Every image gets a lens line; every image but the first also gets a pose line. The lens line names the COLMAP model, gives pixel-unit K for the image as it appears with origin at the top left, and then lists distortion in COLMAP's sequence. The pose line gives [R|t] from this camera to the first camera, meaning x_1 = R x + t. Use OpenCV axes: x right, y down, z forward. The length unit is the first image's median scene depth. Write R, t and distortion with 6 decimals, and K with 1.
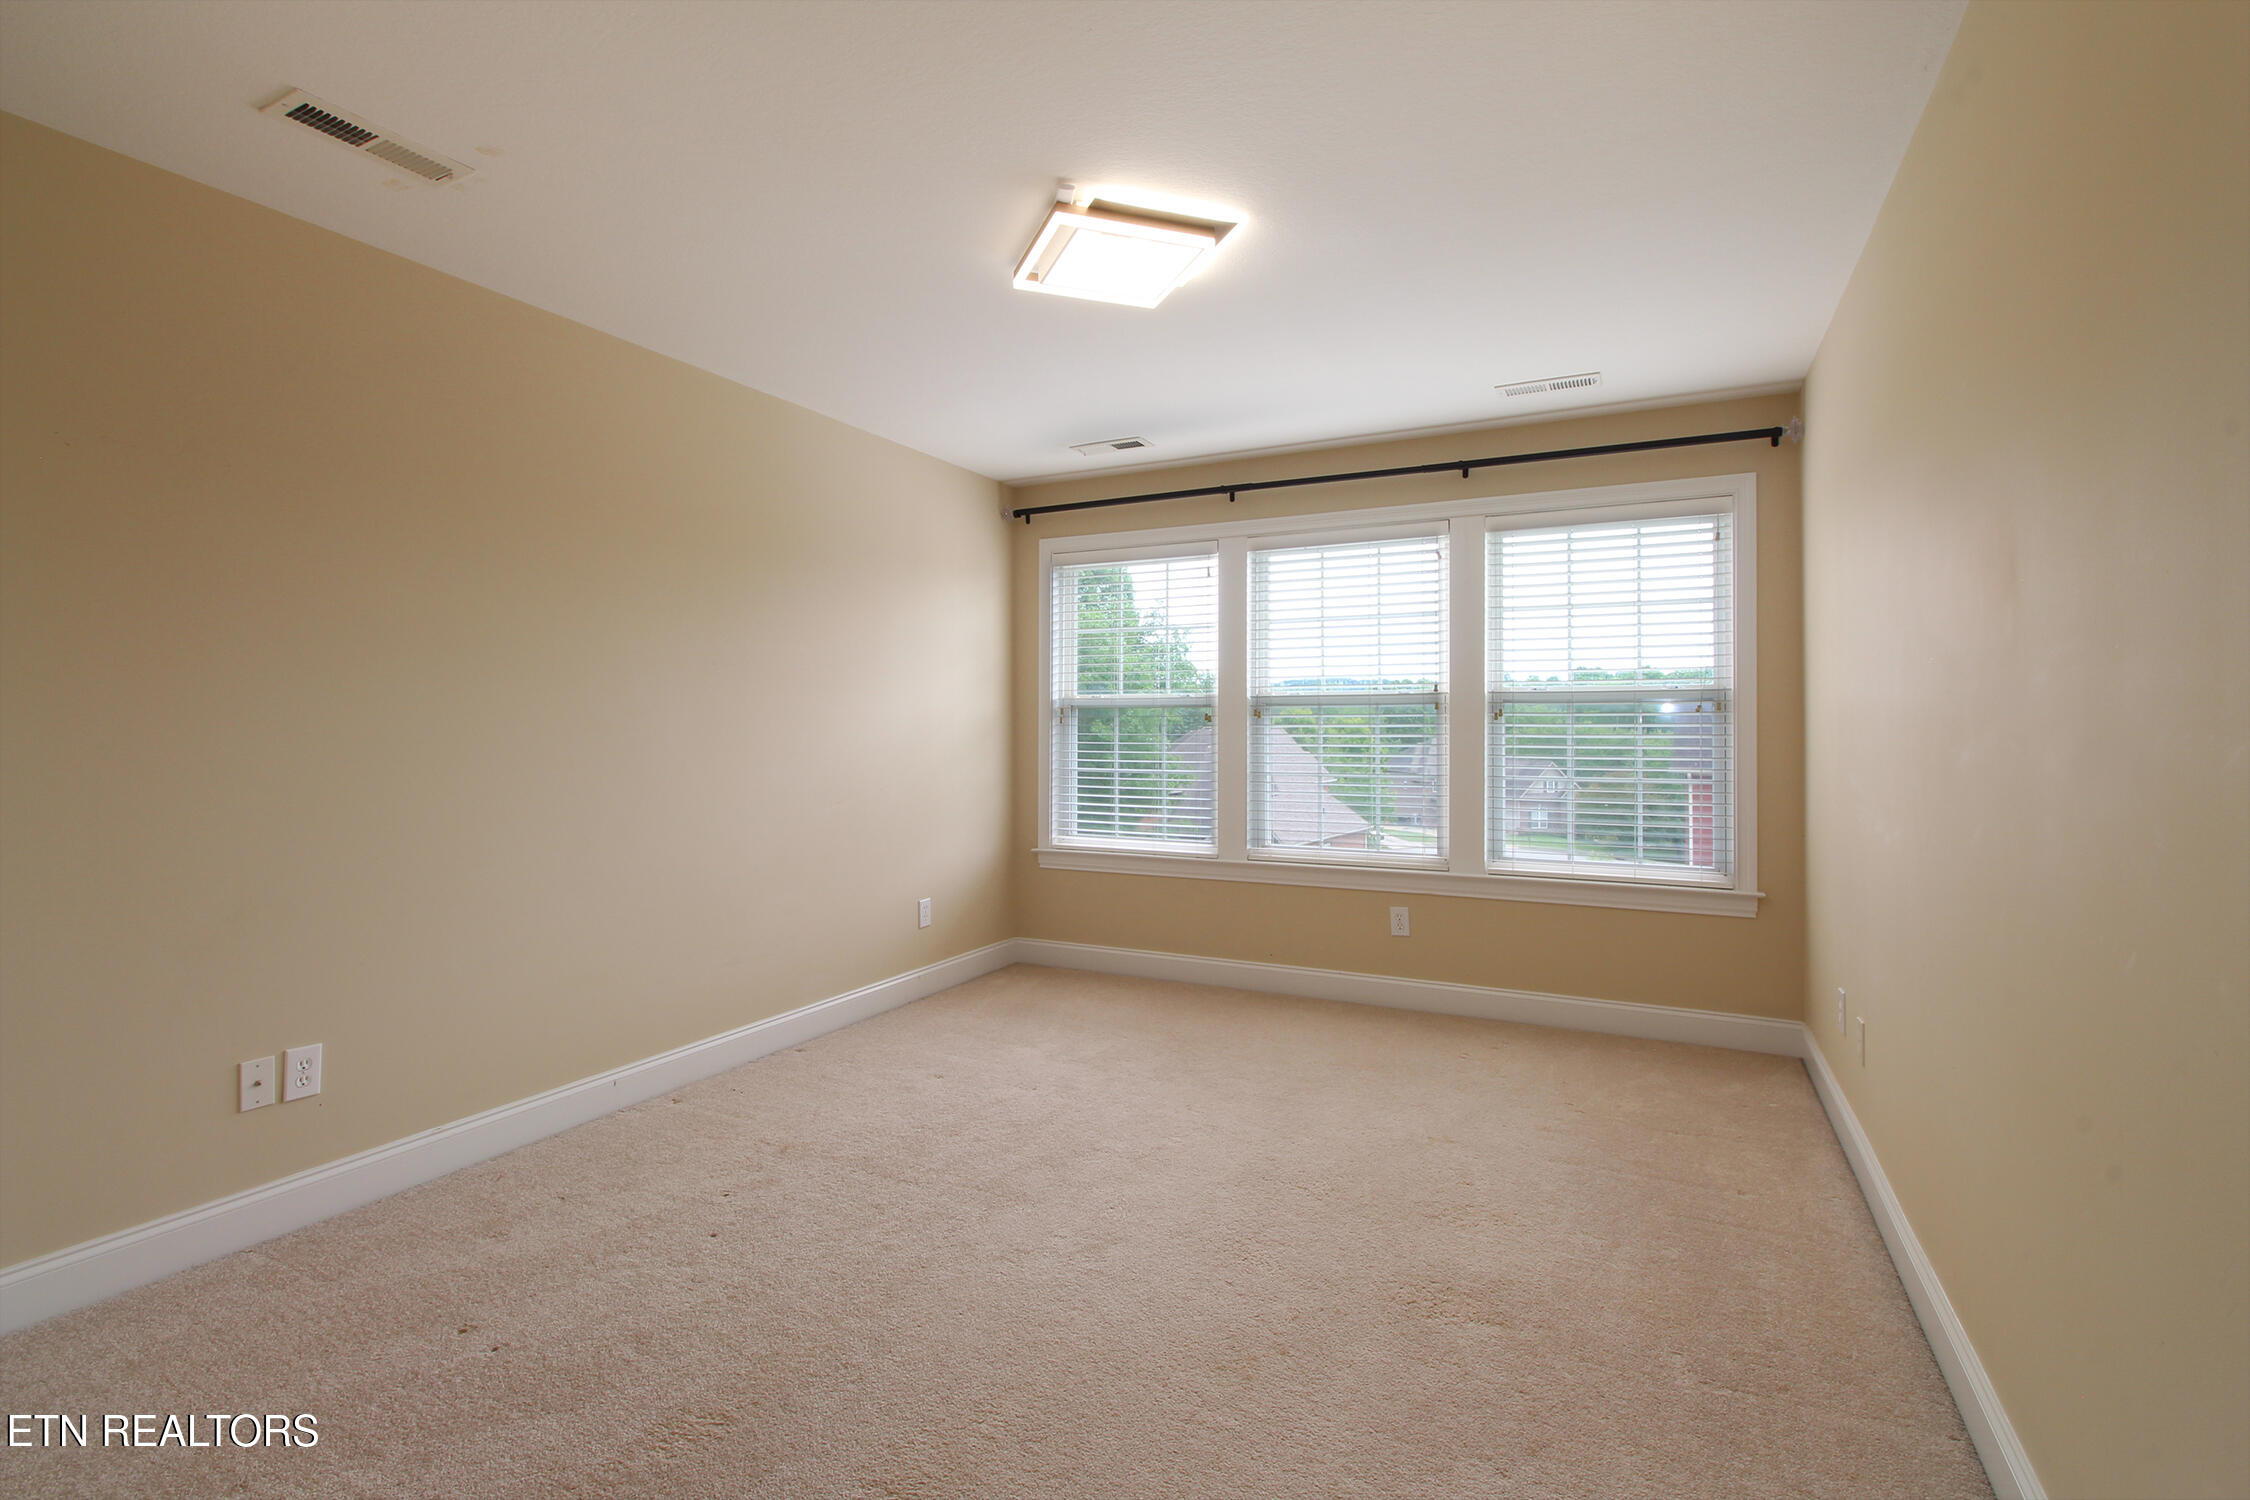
lens RADIAL K [[1100.5, 0, 1132.0], [0, 1100.5, 730.2], [0, 0, 1]] dist [-0.014805, -0.000335]
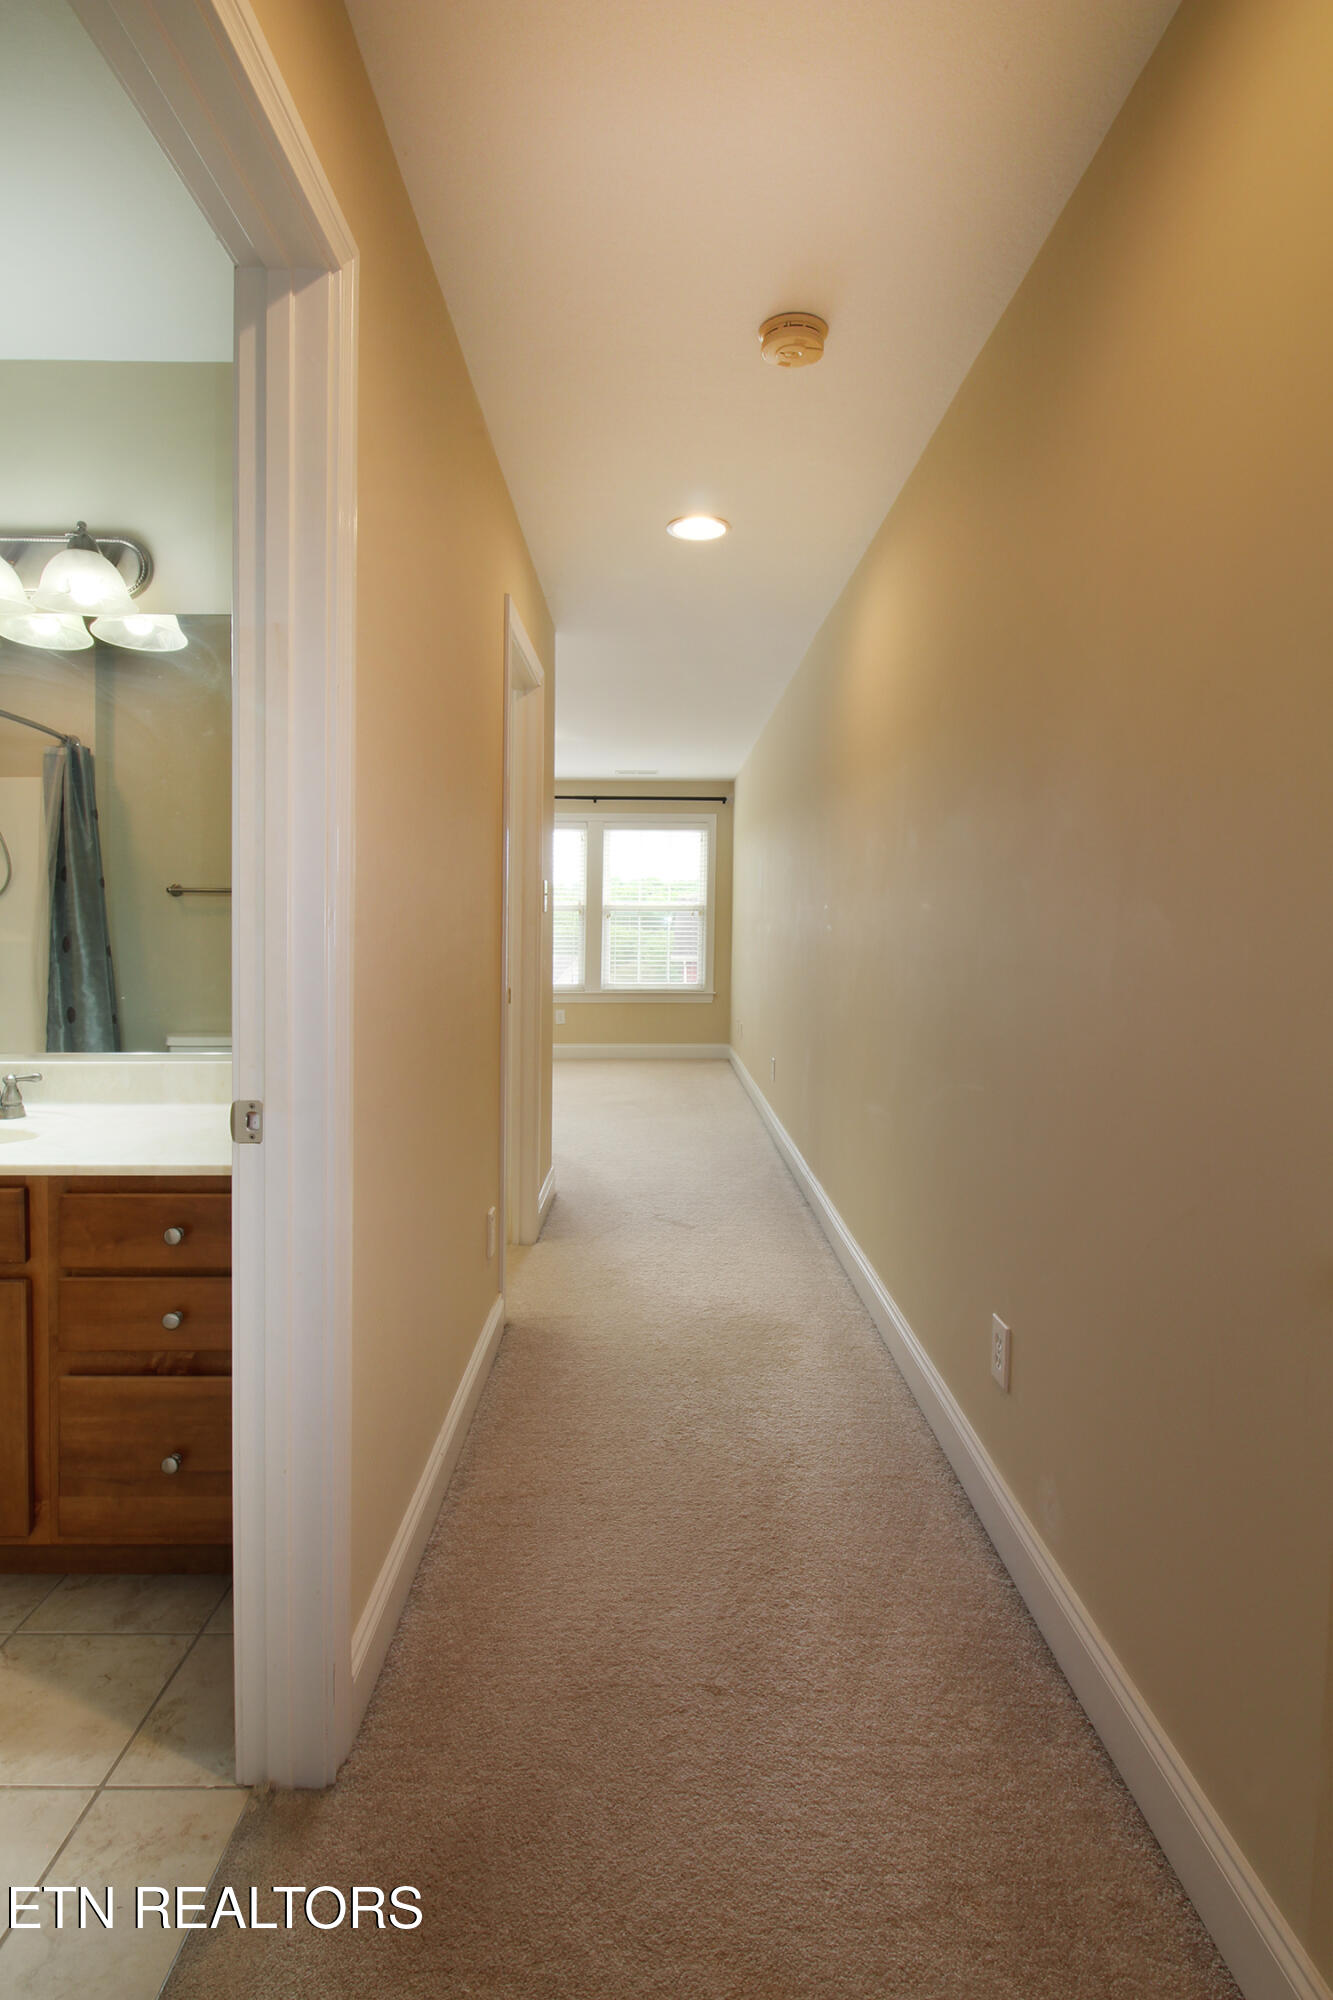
lens RADIAL K [[1018.6, 0, 662.2], [0, 1018.6, 991.2], [0, 0, 1]] dist [-0.004097, -0.000933]
pose [[0.896085, -0.009243, 0.443785, -0.518076], [-0.014040, 0.998693, 0.049151, 0.036592], [-0.443660, -0.050274, 0.894784, -0.944654]]
